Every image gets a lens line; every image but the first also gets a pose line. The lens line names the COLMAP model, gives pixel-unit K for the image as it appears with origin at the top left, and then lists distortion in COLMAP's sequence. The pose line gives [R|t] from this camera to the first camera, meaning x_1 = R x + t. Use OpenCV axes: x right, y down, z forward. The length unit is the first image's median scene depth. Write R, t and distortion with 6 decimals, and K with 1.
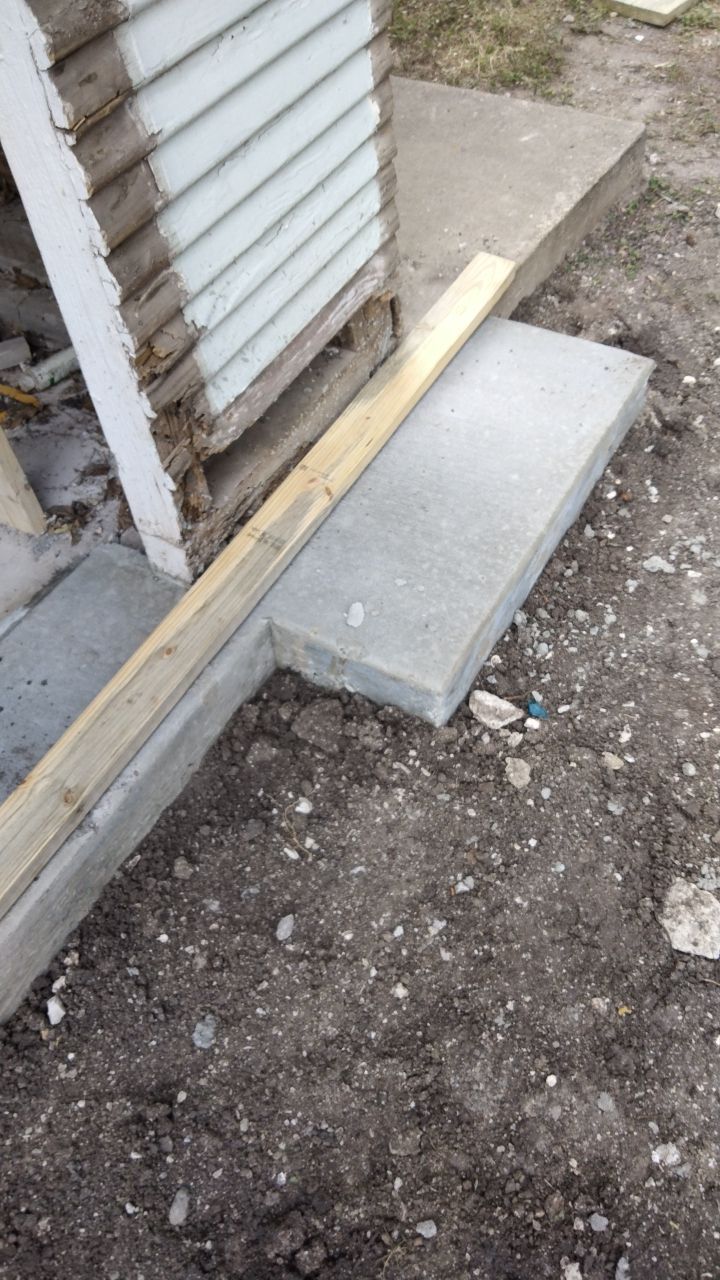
lens RADIAL K [[950.2, 0, 360.0], [0, 950.2, 640.0], [0, 0, 1]] dist [0.012076, -0.003732]
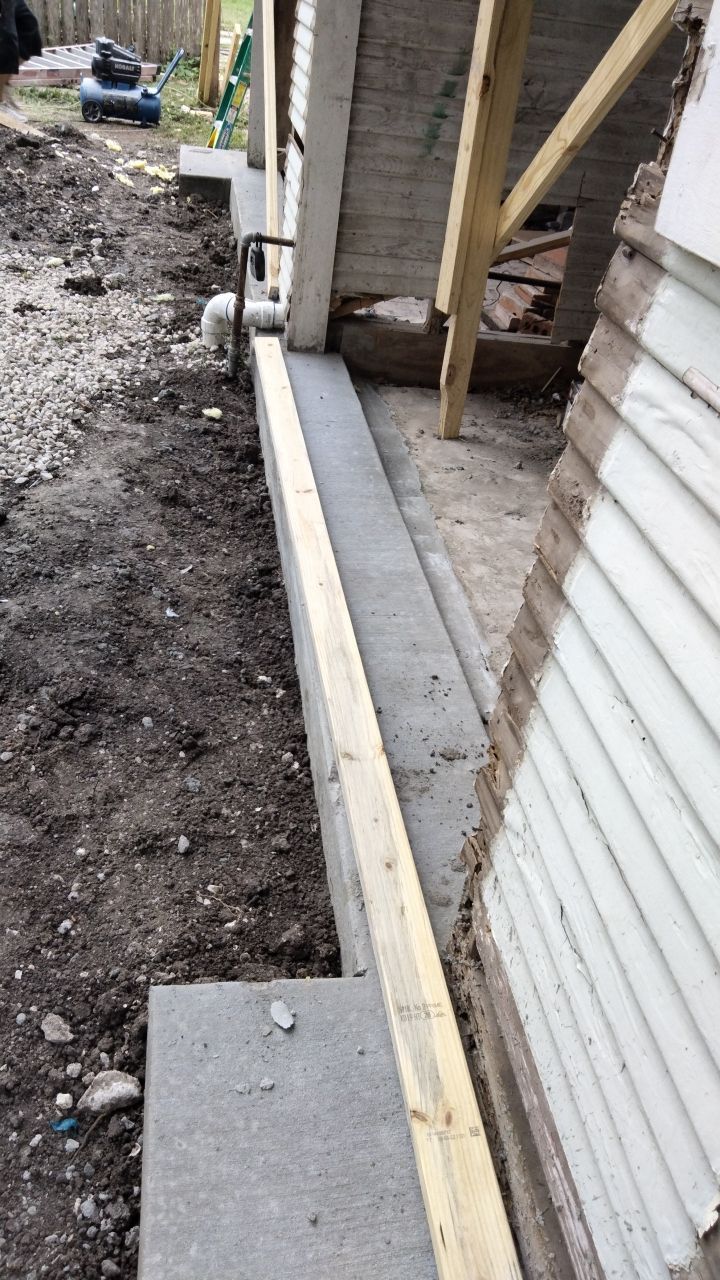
lens RADIAL K [[950.2, 0, 360.0], [0, 950.2, 640.0], [0, 0, 1]] dist [0.012076, -0.003732]
pose [[-0.779983, 0.321287, -0.537029, 0.338987], [-0.543946, 0.076253, 0.835648, -0.932574], [0.309433, 0.943907, 0.115287, 0.639123]]
